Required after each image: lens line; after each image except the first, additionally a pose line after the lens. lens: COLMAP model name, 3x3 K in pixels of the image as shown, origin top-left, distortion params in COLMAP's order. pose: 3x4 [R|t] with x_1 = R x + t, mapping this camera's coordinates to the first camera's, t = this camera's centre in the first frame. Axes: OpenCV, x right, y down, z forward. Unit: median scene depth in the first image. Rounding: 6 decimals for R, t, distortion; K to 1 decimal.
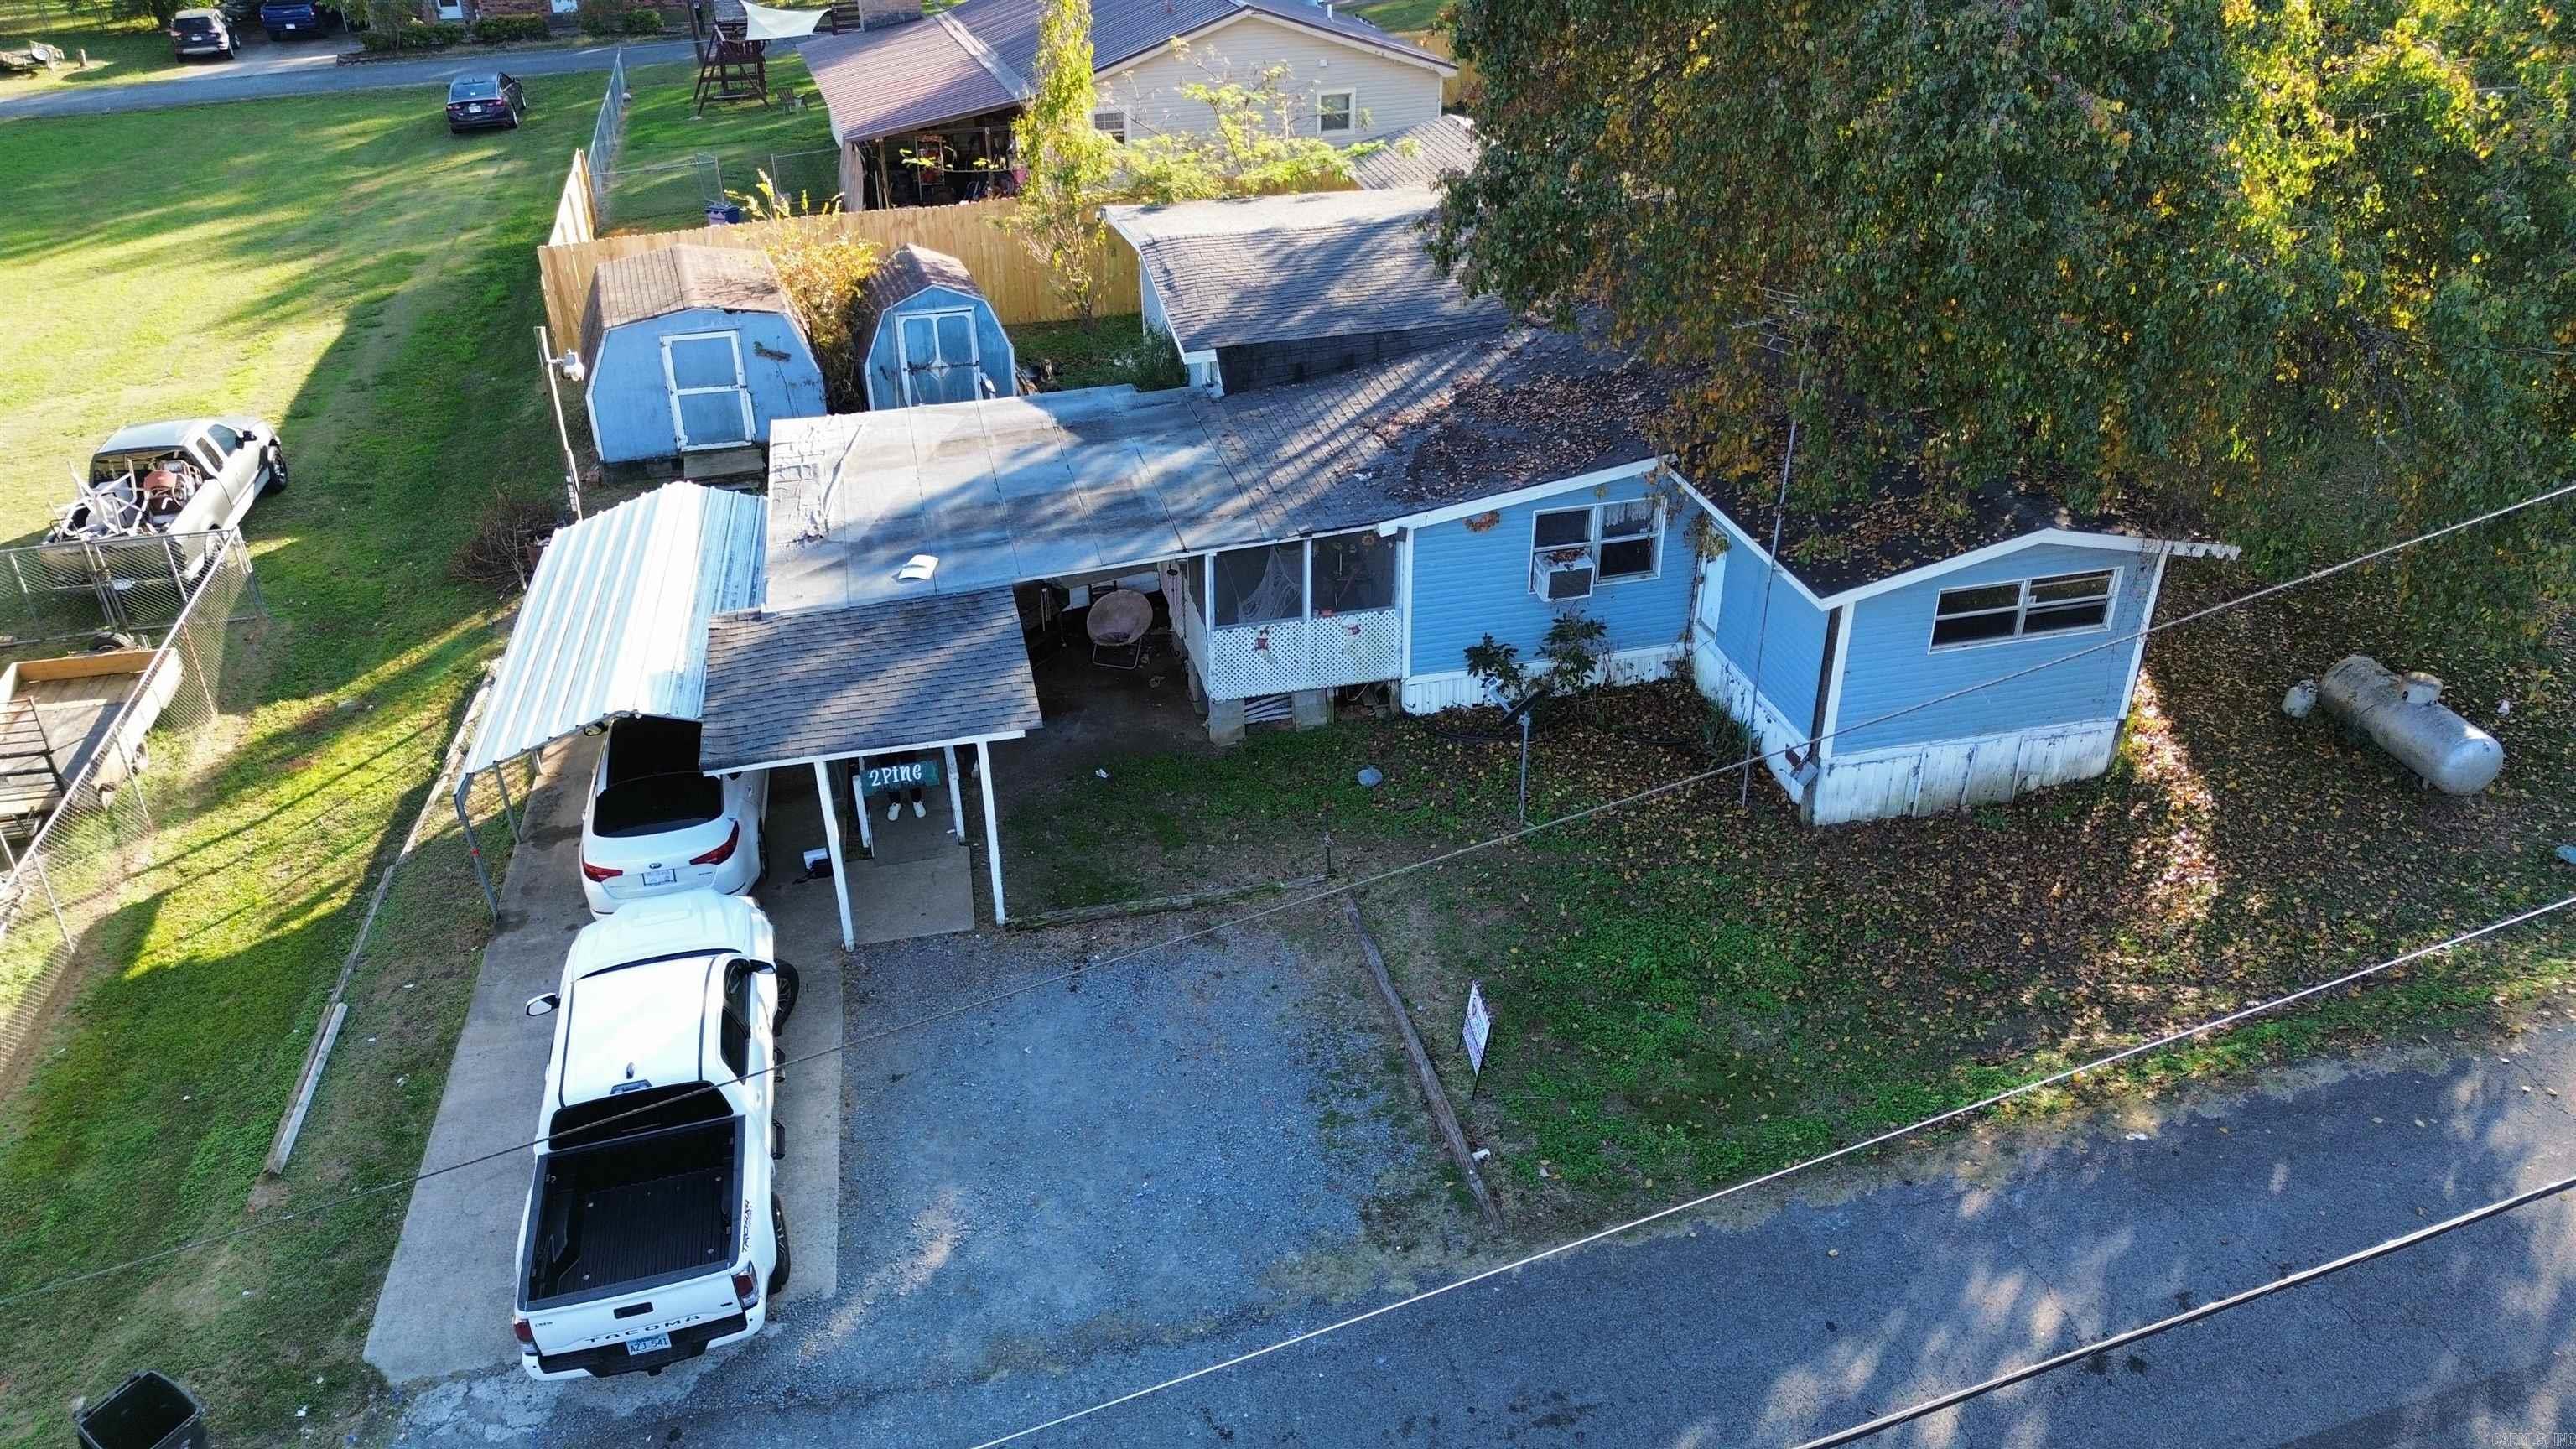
lens RADIAL K [[1804.5, 0, 1290.9], [0, 1804.5, 715.4], [0, 0, 1]] dist [0.065723, -0.065404]
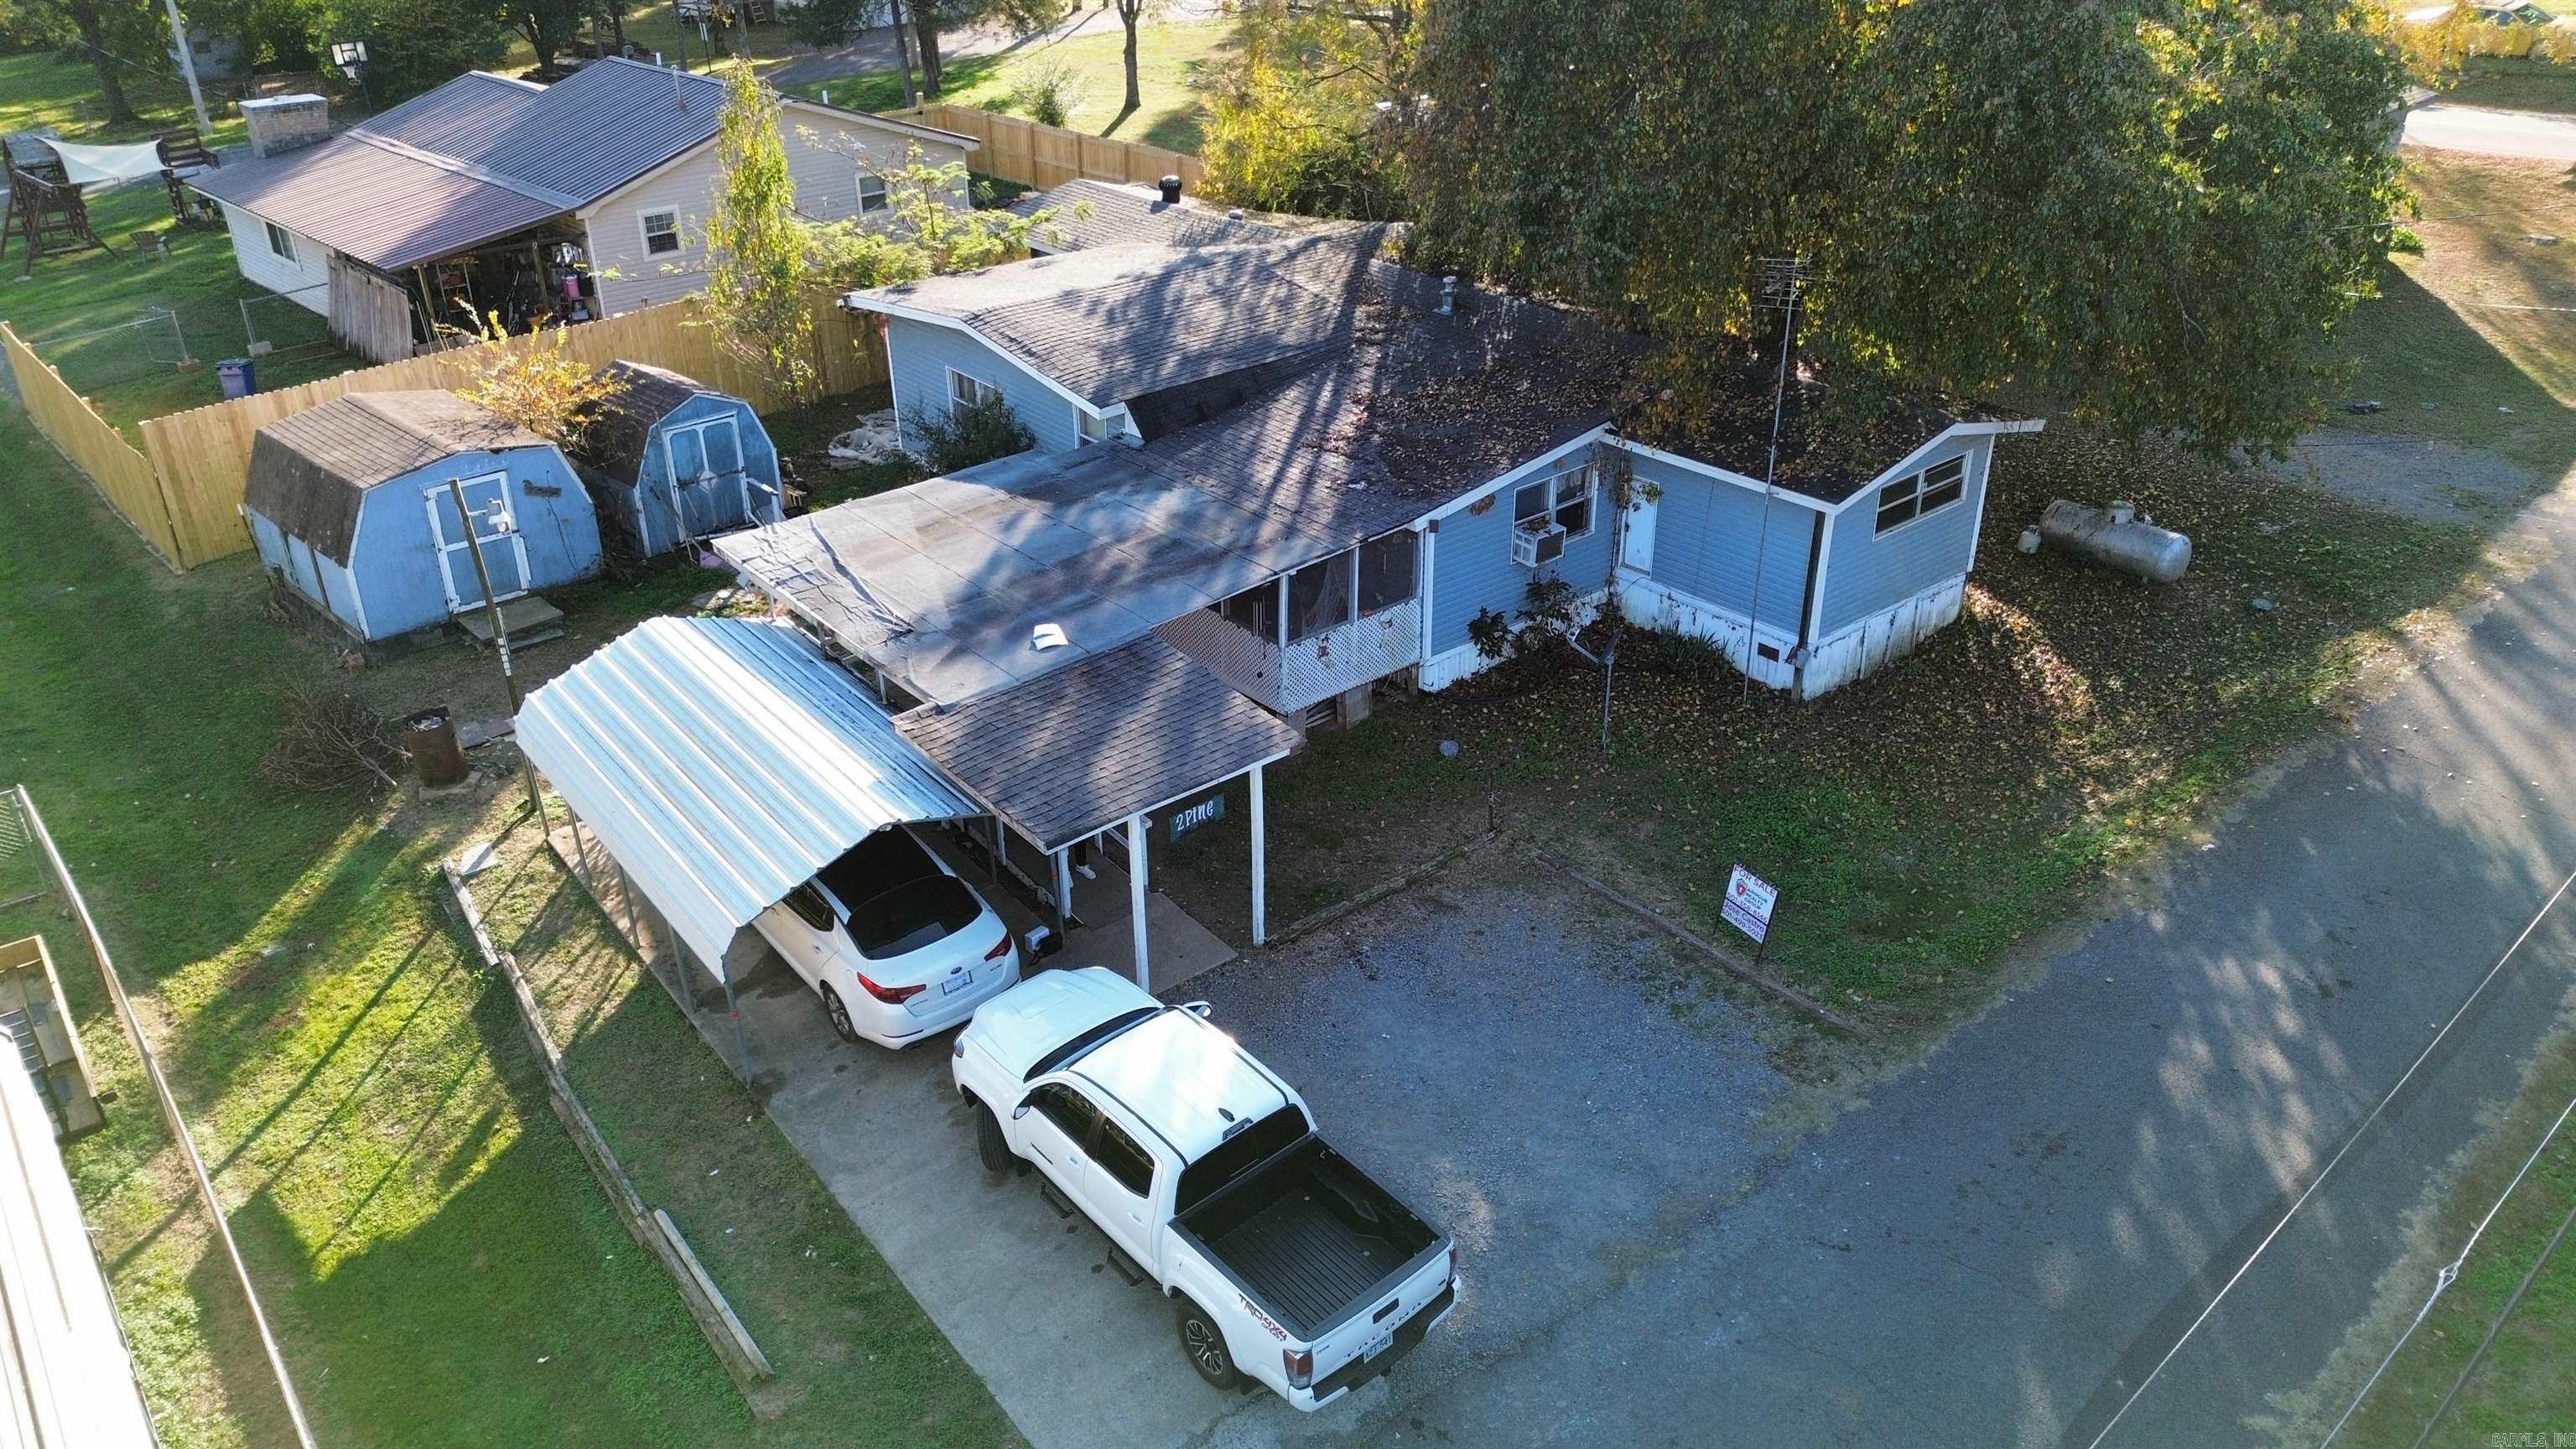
lens RADIAL K [[1804.5, 0, 1290.9], [0, 1804.5, 715.4], [0, 0, 1]] dist [0.065723, -0.065404]
pose [[0.894905, -0.208494, 0.394557, -0.458007], [0.223756, 0.974616, 0.007506, -0.014837], [-0.386107, 0.081568, 0.918841, 0.025659]]
